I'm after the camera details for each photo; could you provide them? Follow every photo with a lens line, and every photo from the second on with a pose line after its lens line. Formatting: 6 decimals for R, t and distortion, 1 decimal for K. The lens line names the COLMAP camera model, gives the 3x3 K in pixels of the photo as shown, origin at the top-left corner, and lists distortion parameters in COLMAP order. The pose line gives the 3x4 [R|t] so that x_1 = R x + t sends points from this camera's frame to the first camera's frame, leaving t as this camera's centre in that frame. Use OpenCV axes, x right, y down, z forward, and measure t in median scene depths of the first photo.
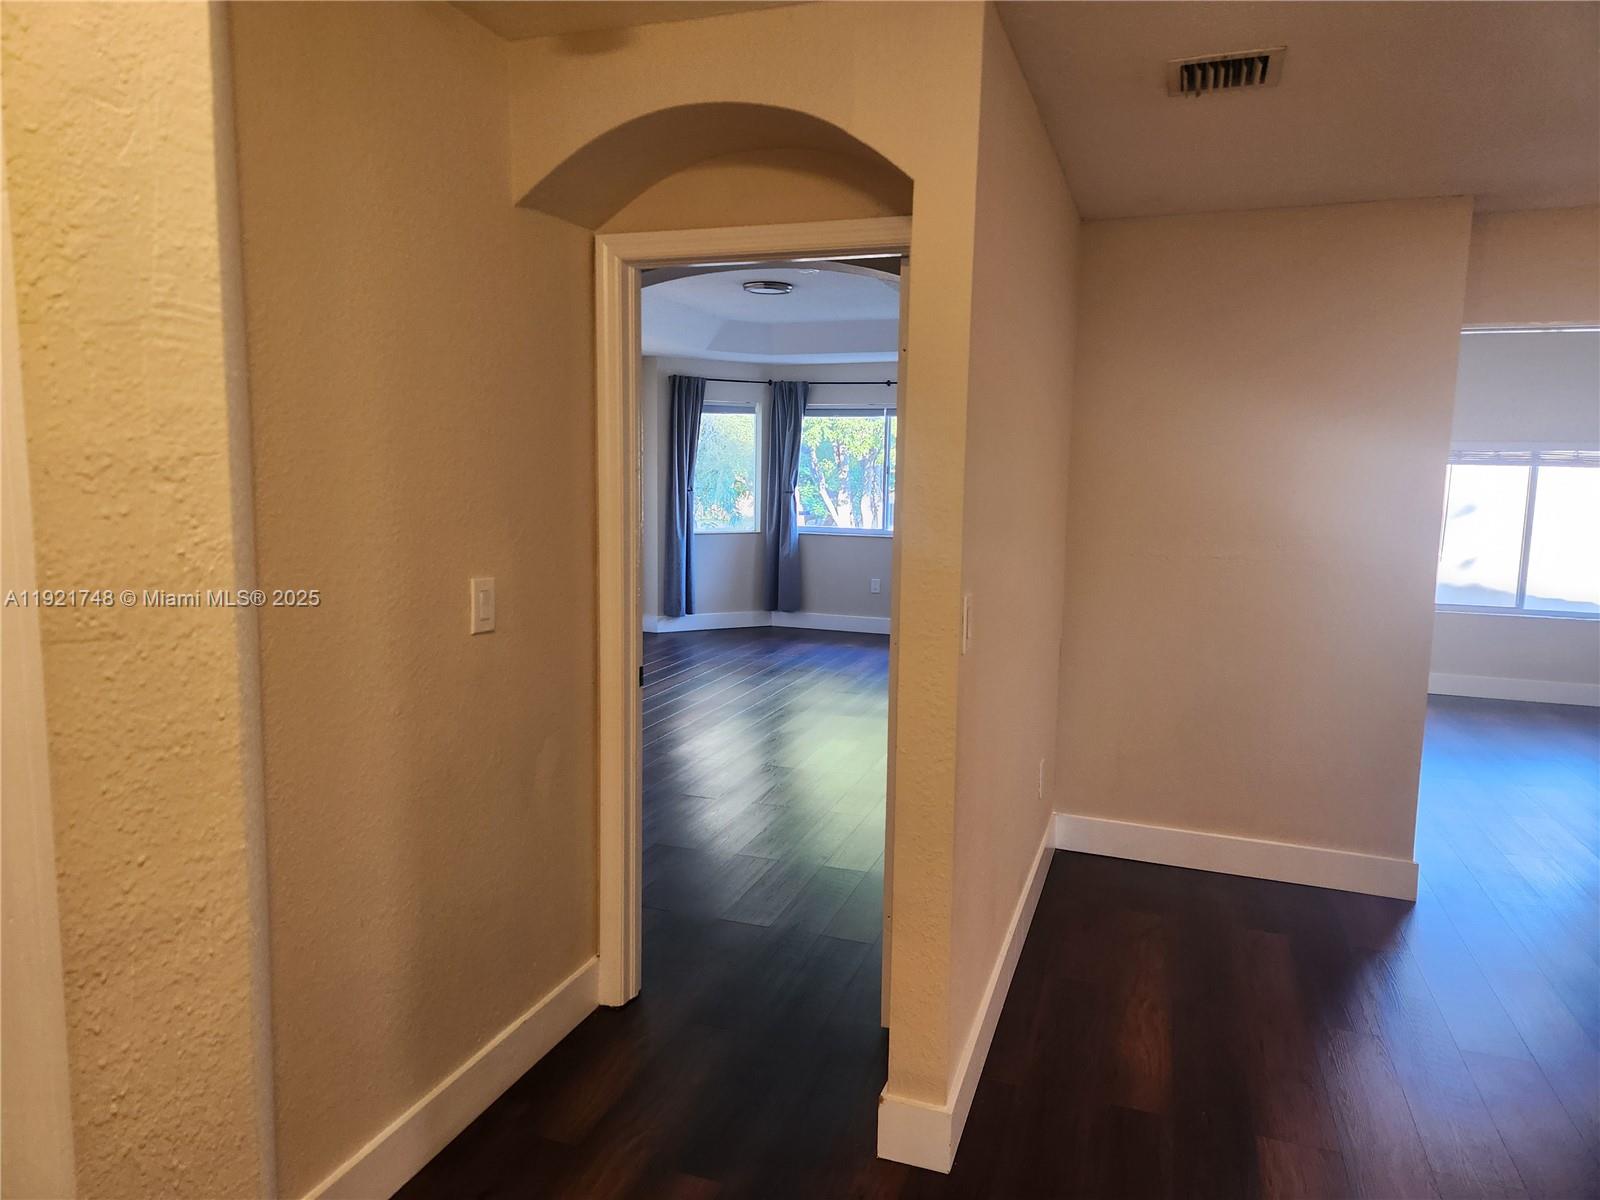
lens RADIAL K [[1072.0, 0, 799.5], [0, 1072.0, 607.5], [0, 0, 1]] dist [0.065800, -0.052161]
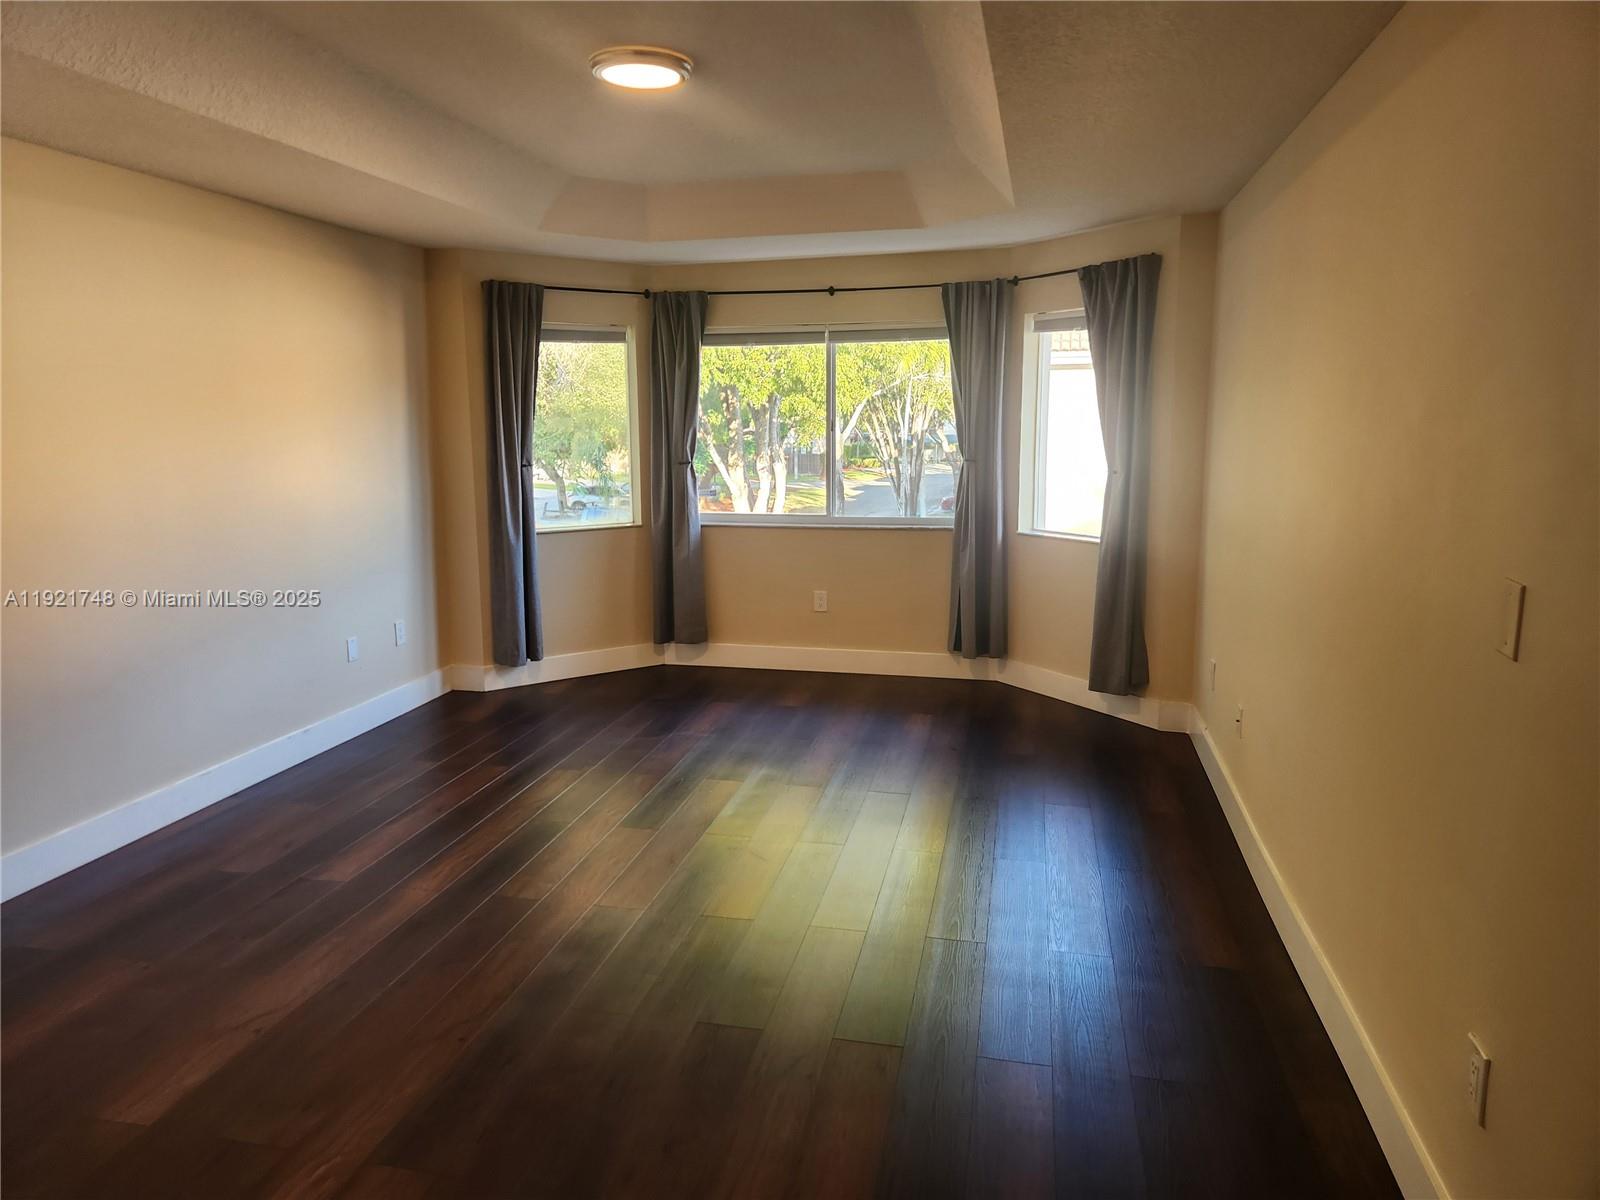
lens RADIAL K [[1072.0, 0, 805.5], [0, 1072.0, 588.8], [0, 0, 1]] dist [0.065800, -0.052161]
pose [[0.992109, -0.041399, 0.118348, -0.016811], [0.037944, 0.998789, 0.031304, -0.048697], [-0.119501, -0.026566, 0.992479, 0.341459]]
